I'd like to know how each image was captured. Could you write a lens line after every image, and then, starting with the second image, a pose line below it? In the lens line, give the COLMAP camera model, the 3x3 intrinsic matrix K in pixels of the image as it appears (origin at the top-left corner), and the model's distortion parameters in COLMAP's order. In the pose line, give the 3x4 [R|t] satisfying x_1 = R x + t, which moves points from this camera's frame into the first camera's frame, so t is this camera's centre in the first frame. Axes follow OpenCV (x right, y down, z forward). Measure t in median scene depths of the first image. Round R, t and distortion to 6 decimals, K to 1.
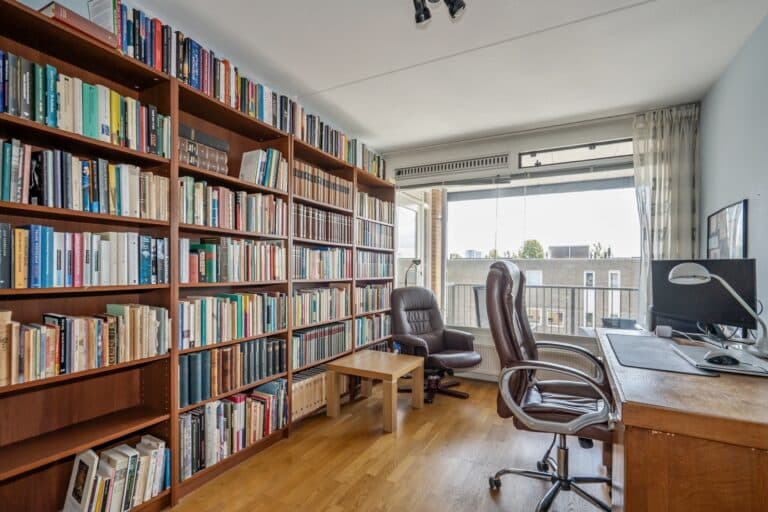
lens RADIAL K [[351.3, 0, 390.4], [0, 351.3, 271.2], [0, 0, 1]] dist [-0.008157, -0.000120]
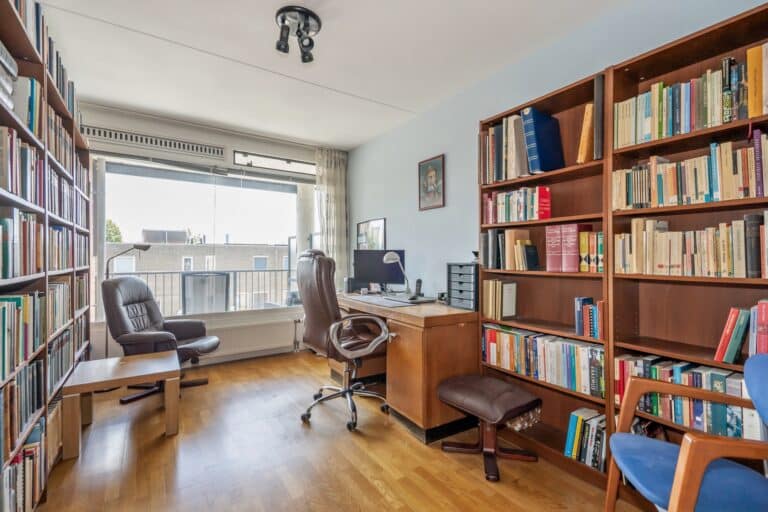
lens RADIAL K [[351.3, 0, 387.6], [0, 351.3, 253.7], [0, 0, 1]] dist [-0.008157, -0.000120]
pose [[0.465742, 0.000280, 0.884920, -0.401305], [0.006486, 0.999972, -0.003729, -0.003159], [-0.884897, 0.007477, 0.465727, 0.060860]]
